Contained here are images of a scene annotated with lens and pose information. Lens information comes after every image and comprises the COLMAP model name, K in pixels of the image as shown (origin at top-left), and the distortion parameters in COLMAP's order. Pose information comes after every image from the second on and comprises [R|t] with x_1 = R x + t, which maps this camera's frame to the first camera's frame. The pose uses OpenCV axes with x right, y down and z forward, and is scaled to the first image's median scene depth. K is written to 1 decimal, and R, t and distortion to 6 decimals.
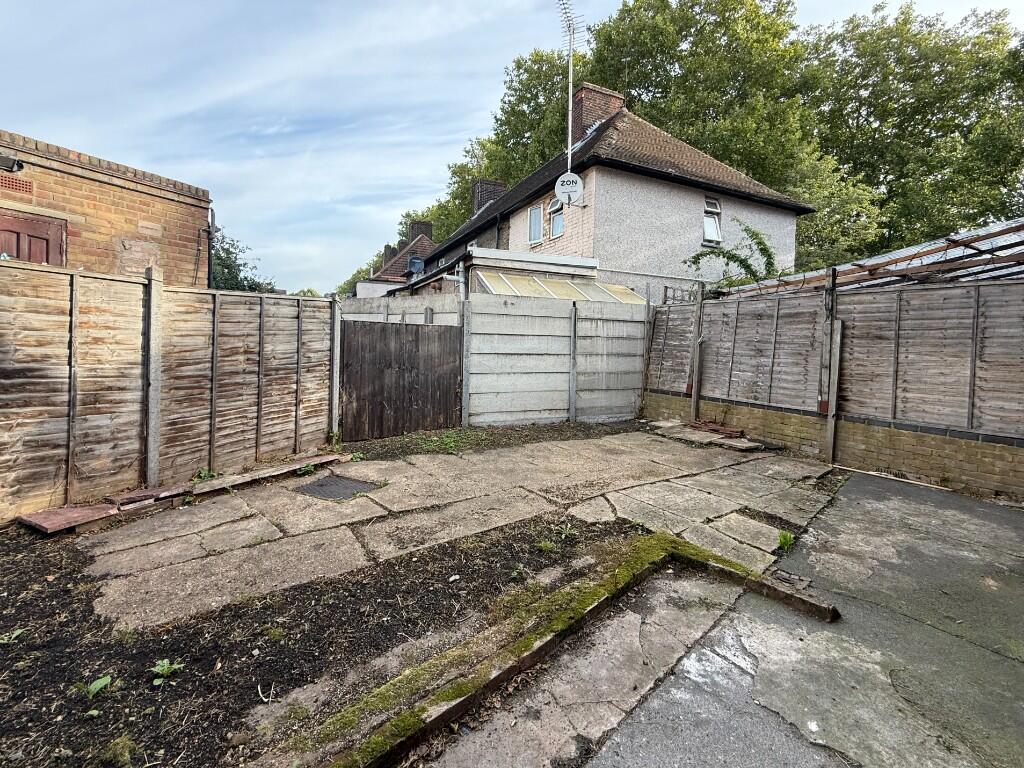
lens RADIAL K [[411.6, 0, 512.0], [0, 411.6, 384.0], [0, 0, 1]] dist [-0.000741, -0.000092]
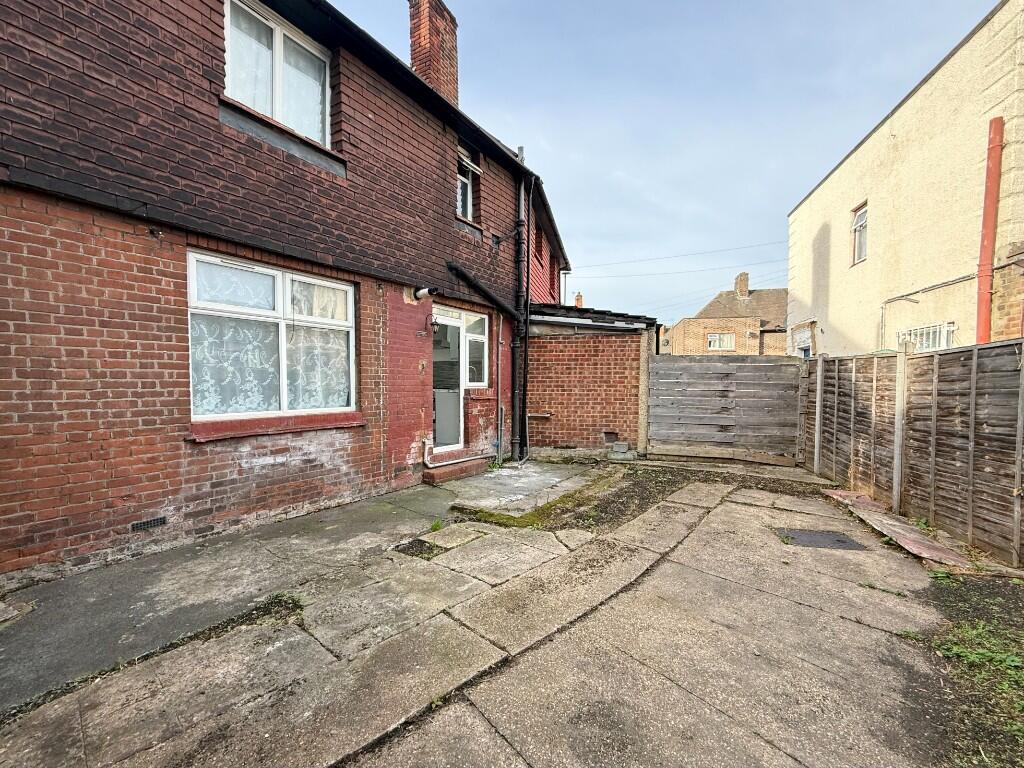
lens RADIAL K [[411.6, 0, 512.0], [0, 411.6, 384.0], [0, 0, 1]] dist [-0.000741, -0.000092]
pose [[-0.975156, -0.030613, -0.219393, 0.697138], [-0.054362, 0.993190, 0.103045, -0.245624], [0.214745, 0.112411, -0.970180, 2.237139]]
